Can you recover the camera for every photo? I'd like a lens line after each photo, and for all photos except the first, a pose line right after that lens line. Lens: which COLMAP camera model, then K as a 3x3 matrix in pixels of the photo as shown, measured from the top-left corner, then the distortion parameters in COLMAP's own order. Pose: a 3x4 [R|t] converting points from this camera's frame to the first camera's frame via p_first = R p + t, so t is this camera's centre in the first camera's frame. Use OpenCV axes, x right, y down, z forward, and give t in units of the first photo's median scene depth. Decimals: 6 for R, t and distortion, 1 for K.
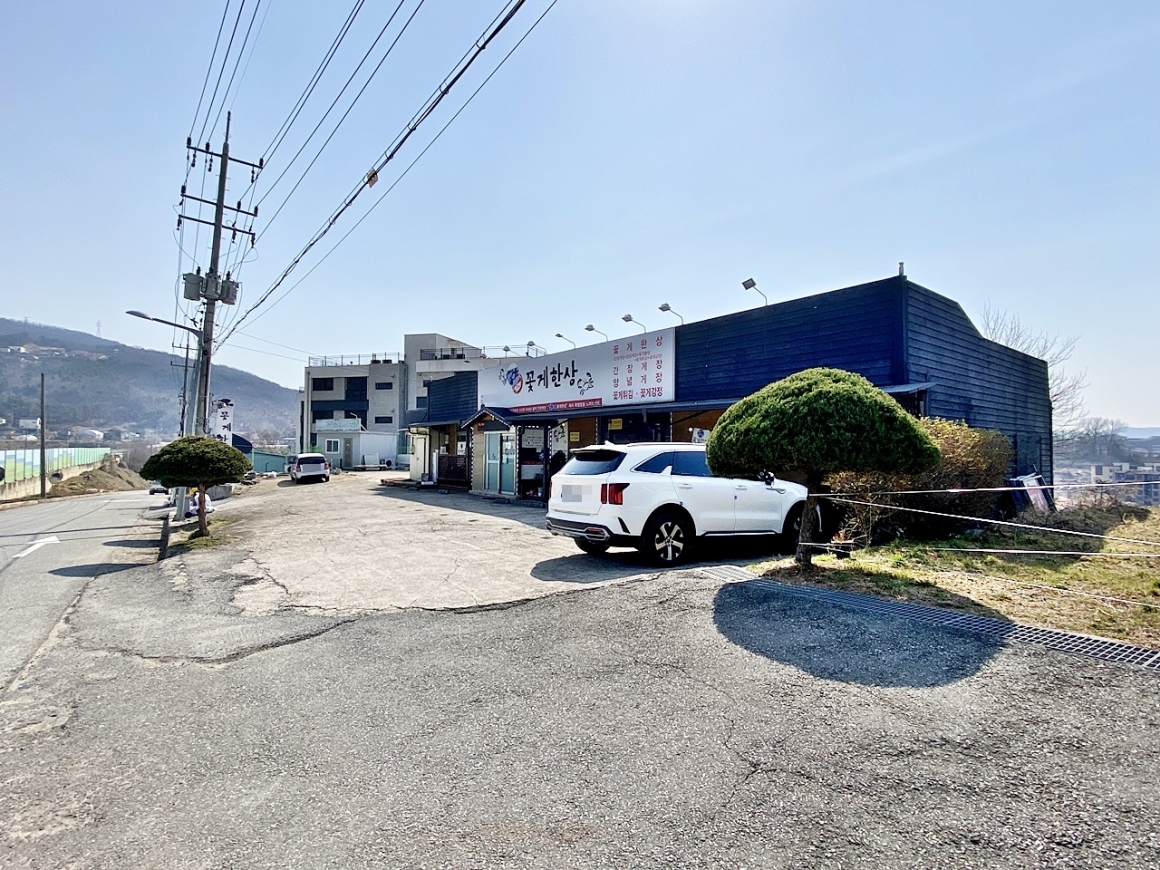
lens RADIAL K [[560.3, 0, 582.7], [0, 560.3, 447.3], [0, 0, 1]] dist [0.000029, -0.006027]
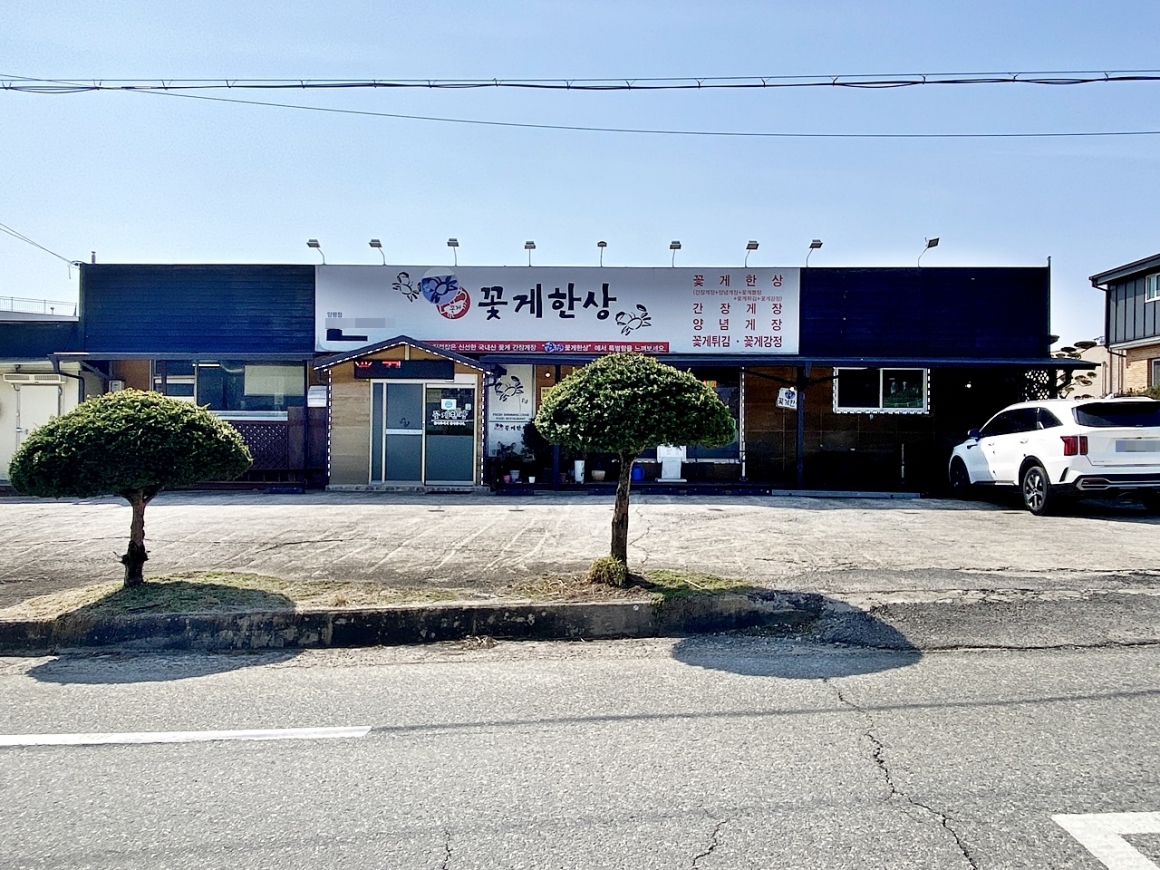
lens RADIAL K [[742.8, 0, 577.5], [0, 742.8, 440.1], [0, 0, 1]] dist [0.020365, -0.010029]
pose [[0.617268, -0.004245, 0.786741, -0.743278], [-0.002927, 0.999966, 0.007692, 0.032067], [-0.786747, -0.007050, 0.617235, 0.439555]]
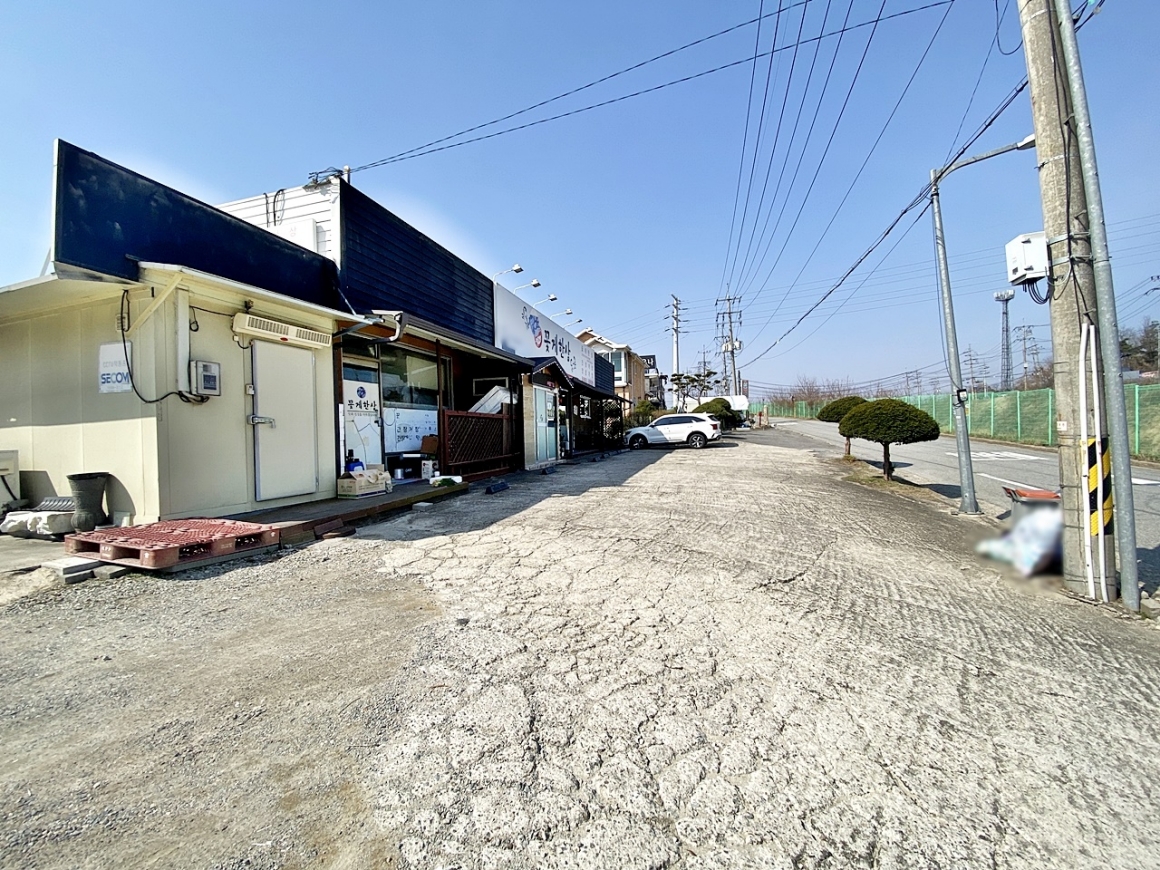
lens RADIAL K [[466.7, 0, 585.2], [0, 466.7, 440.9], [0, 0, 1]] dist [-0.003942, -0.009348]
pose [[-0.605978, -0.007474, 0.795446, -0.825521], [0.020970, 0.999458, 0.025366, 0.038322], [-0.795205, 0.032052, -0.605493, 1.541450]]
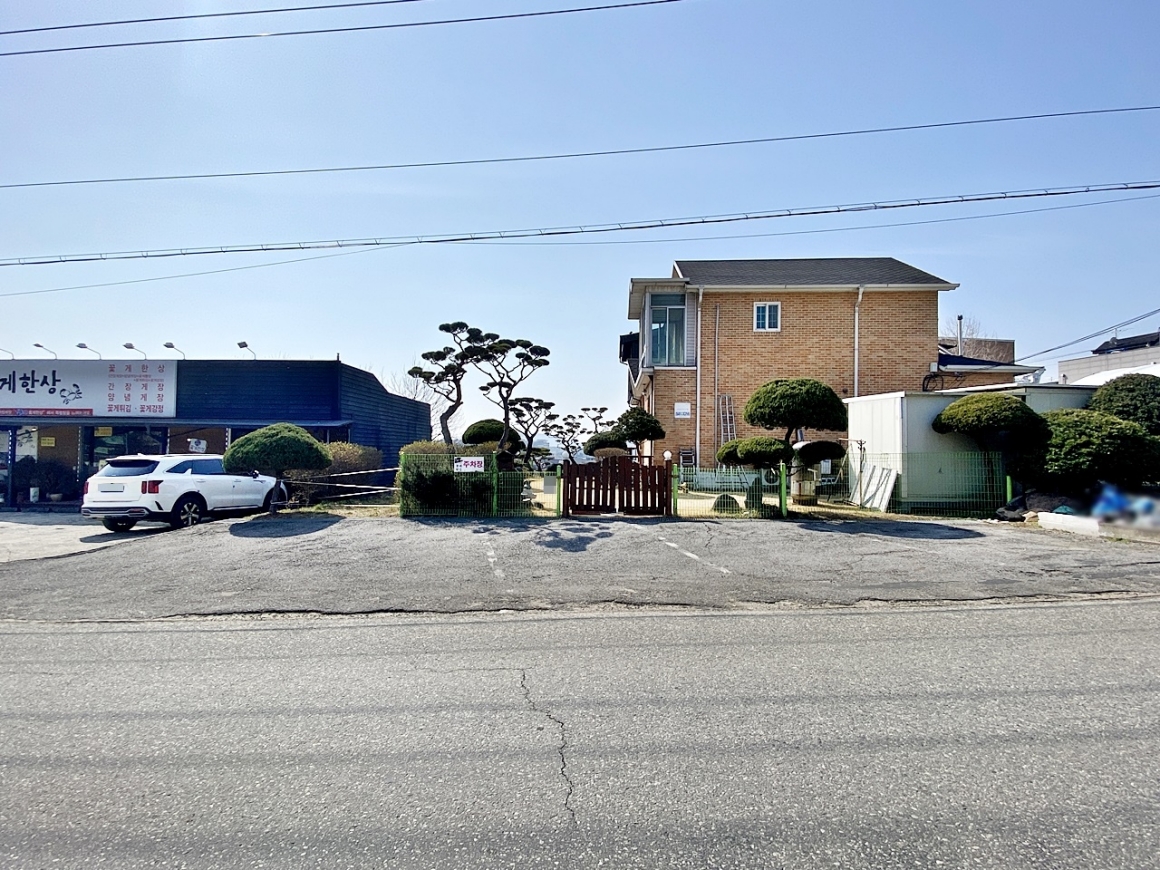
lens RADIAL K [[560.3, 0, 579.8], [0, 560.3, 429.8], [0, 0, 1]] dist [0.000029, -0.006027]
pose [[0.657168, 0.026466, 0.753280, -0.150586], [-0.007287, 0.999560, -0.028761, -0.018948], [-0.753709, 0.013412, 0.657071, -0.425079]]
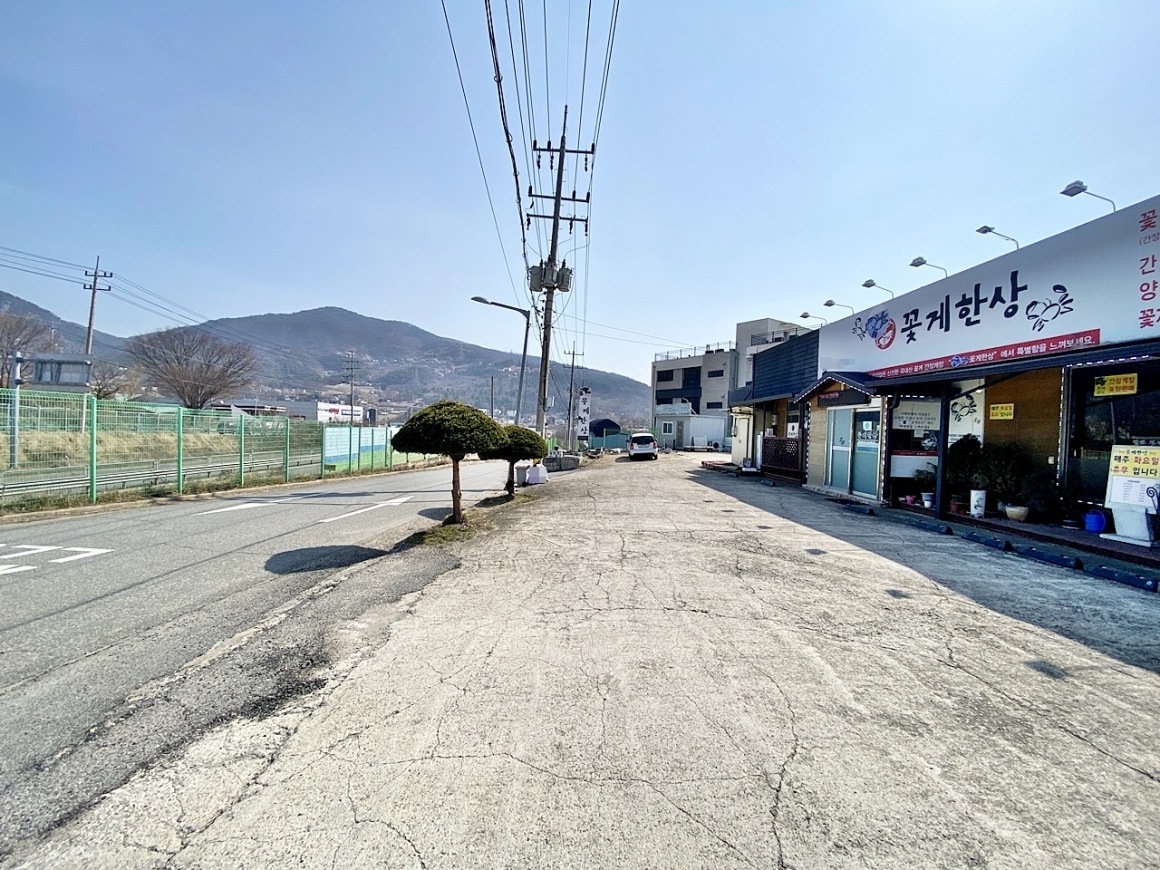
lens RADIAL K [[466.7, 0, 581.8], [0, 466.7, 441.1], [0, 0, 1]] dist [-0.003942, -0.009348]
pose [[0.806603, 0.033077, -0.590167, -0.085453], [-0.022685, 0.999430, 0.025010, 0.010650], [0.590658, -0.006785, 0.806894, 0.367448]]
